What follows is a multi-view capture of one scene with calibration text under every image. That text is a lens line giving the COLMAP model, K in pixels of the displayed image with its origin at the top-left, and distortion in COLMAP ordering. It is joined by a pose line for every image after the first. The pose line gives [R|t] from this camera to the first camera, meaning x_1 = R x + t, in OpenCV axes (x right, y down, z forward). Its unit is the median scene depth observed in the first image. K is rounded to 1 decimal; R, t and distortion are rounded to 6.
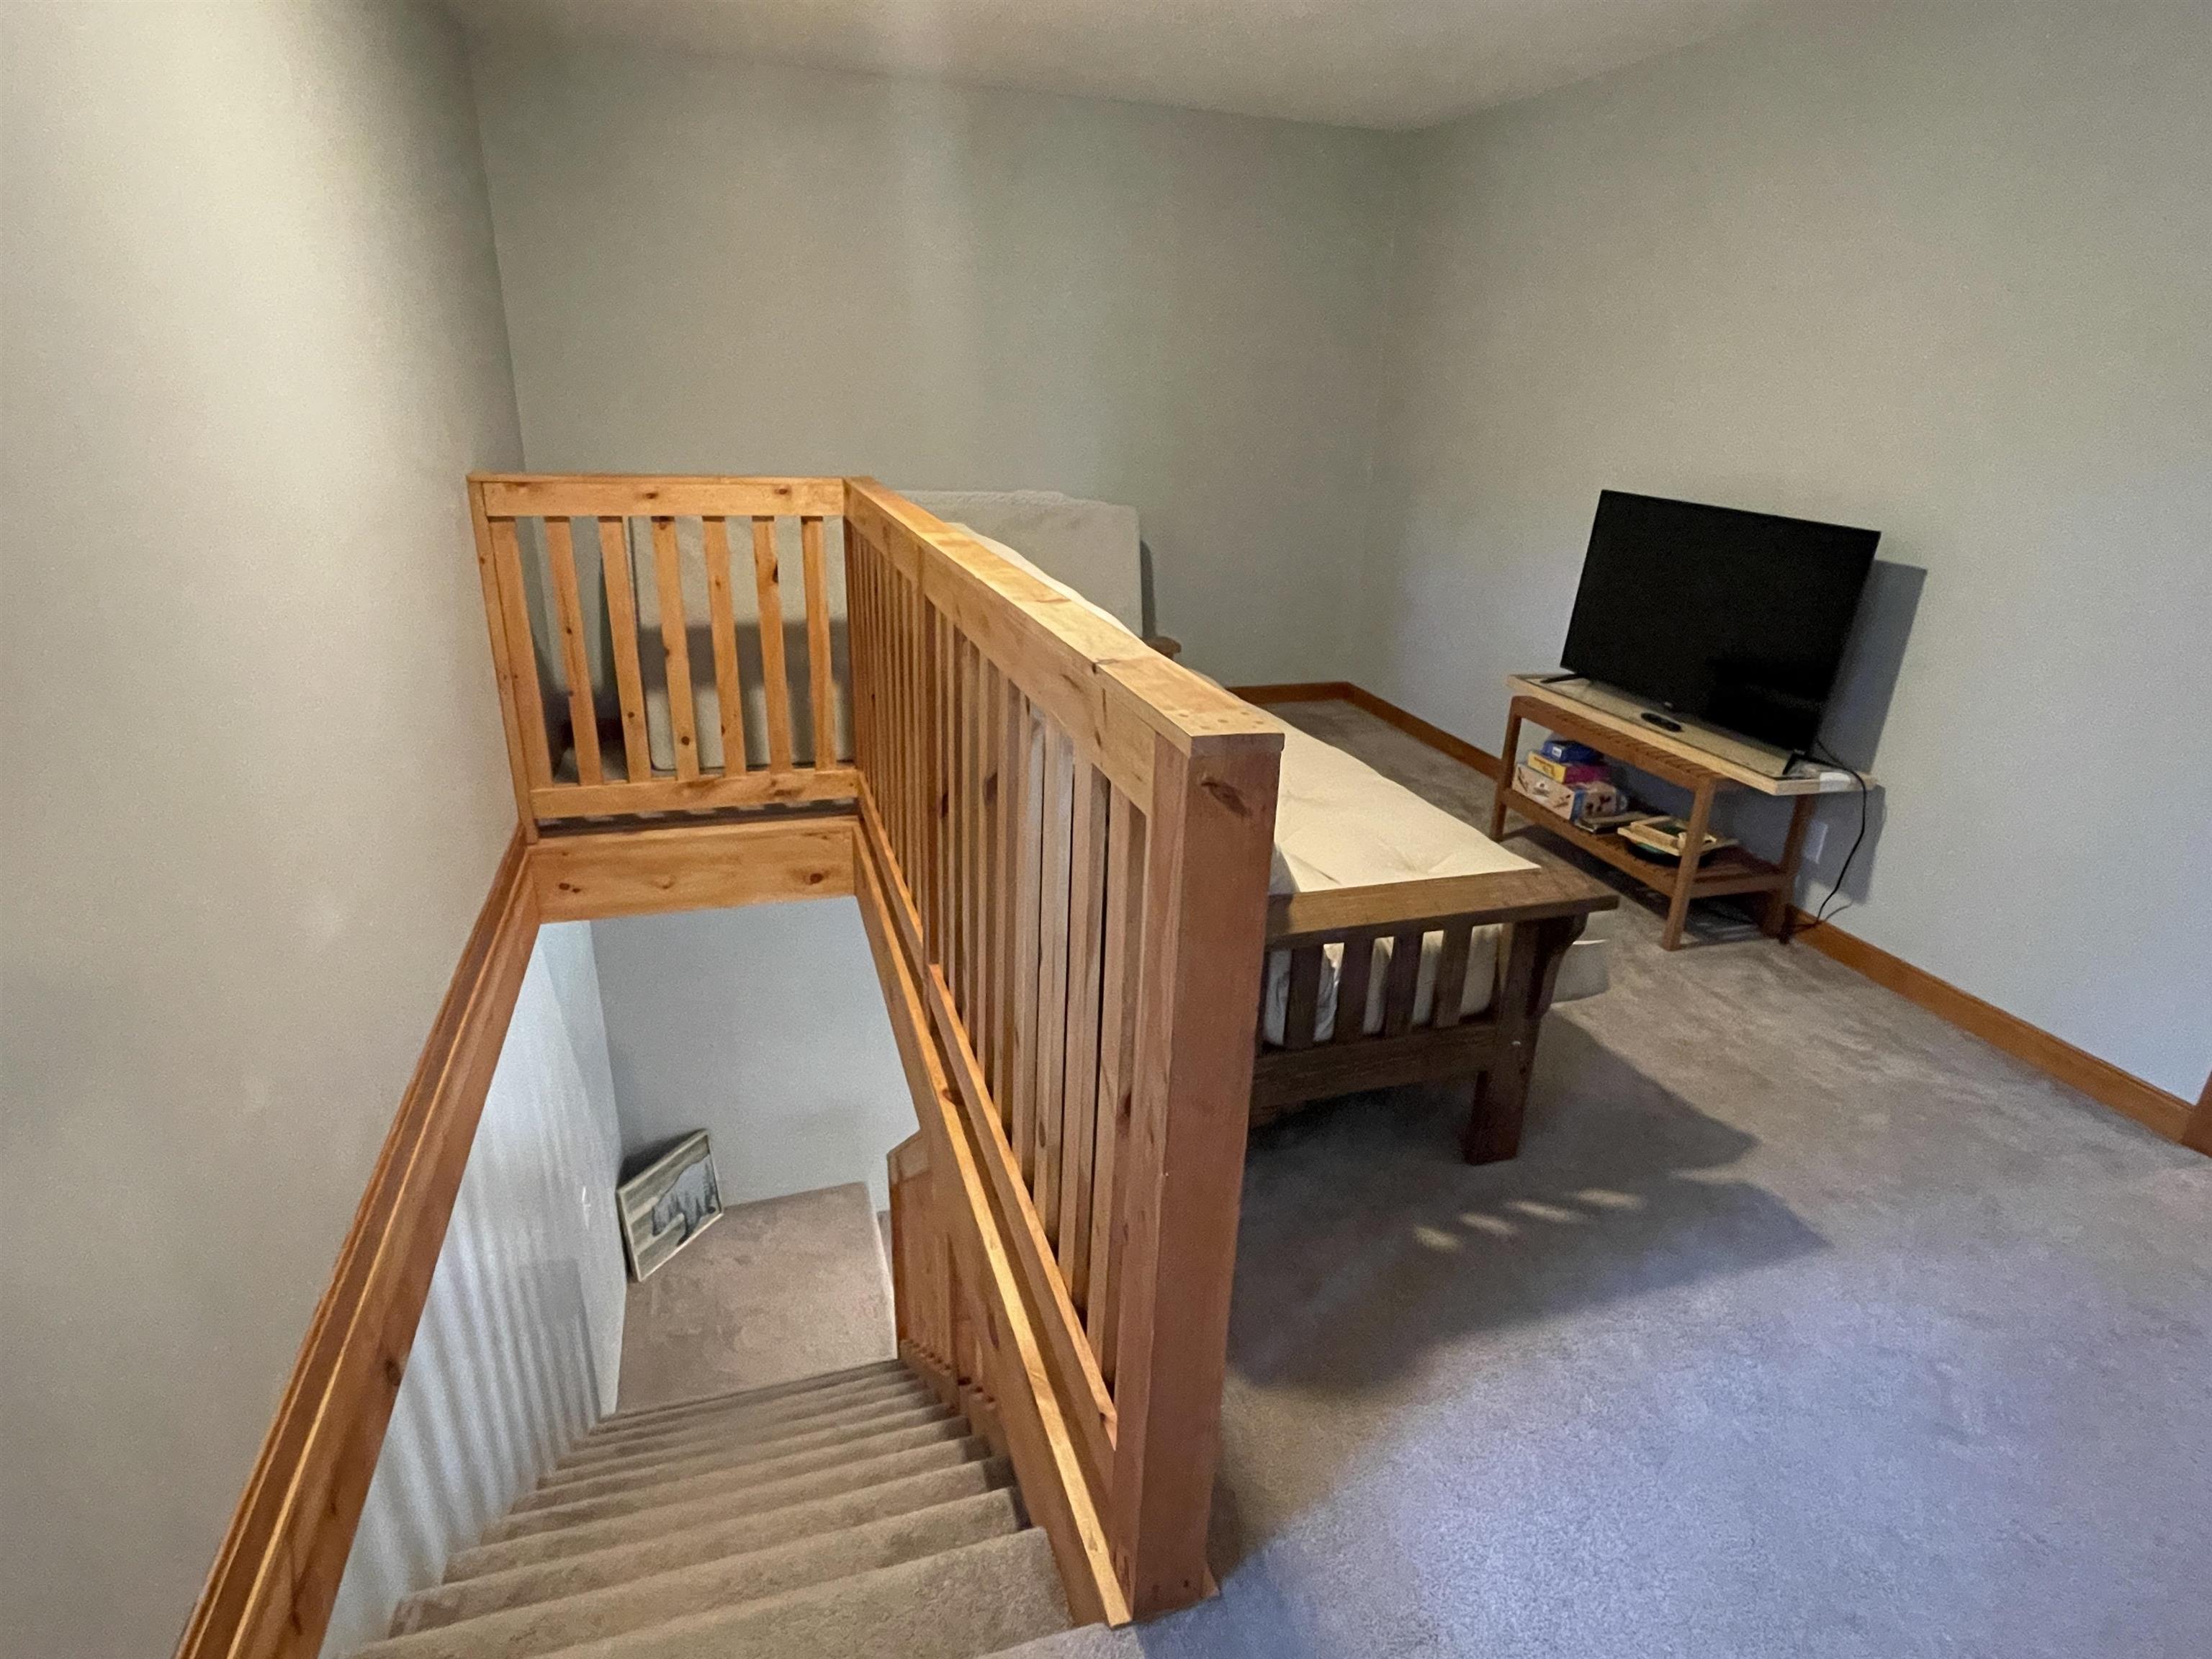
lens RADIAL K [[1166.5, 0, 1106.0], [0, 1166.5, 829.5], [0, 0, 1]] dist [-0.027340, 0.013962]
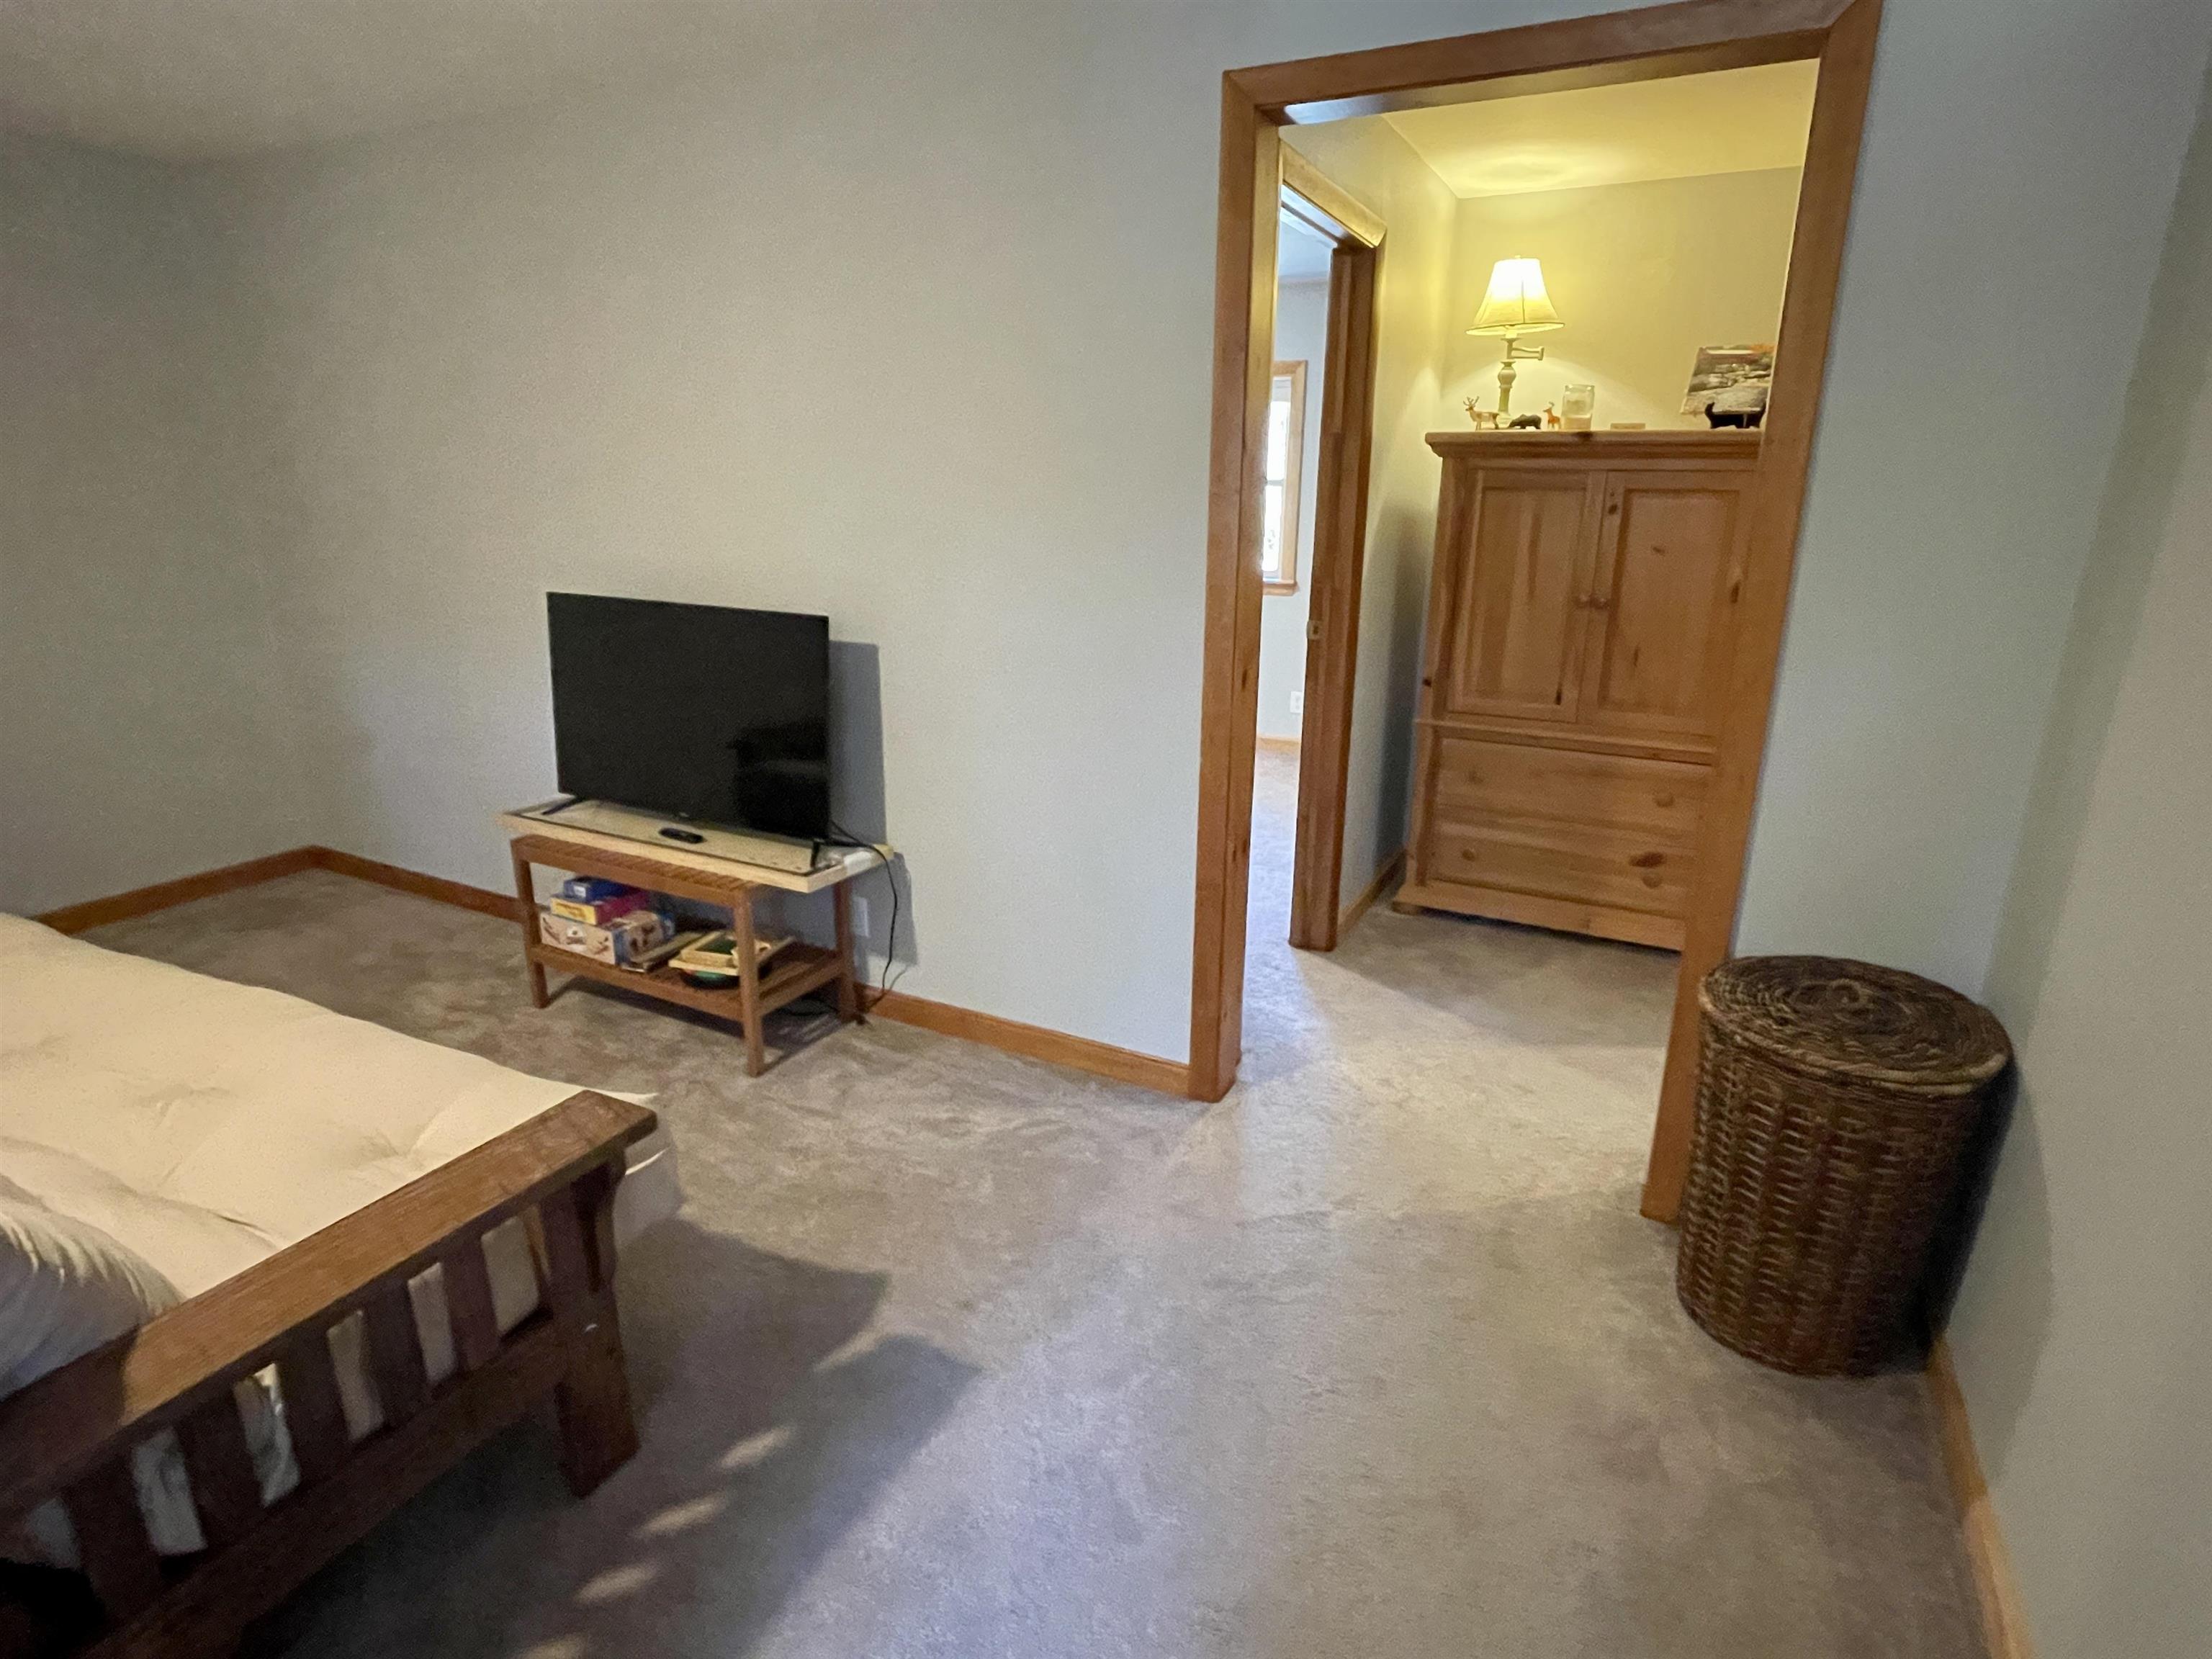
lens RADIAL K [[1166.5, 0, 1106.0], [0, 1166.5, 829.5], [0, 0, 1]] dist [-0.027340, 0.013962]
pose [[0.703938, -0.226932, 0.673033, 0.103984], [0.263702, 0.963358, 0.049011, -0.057343], [-0.659494, 0.142979, 0.737987, 0.107088]]
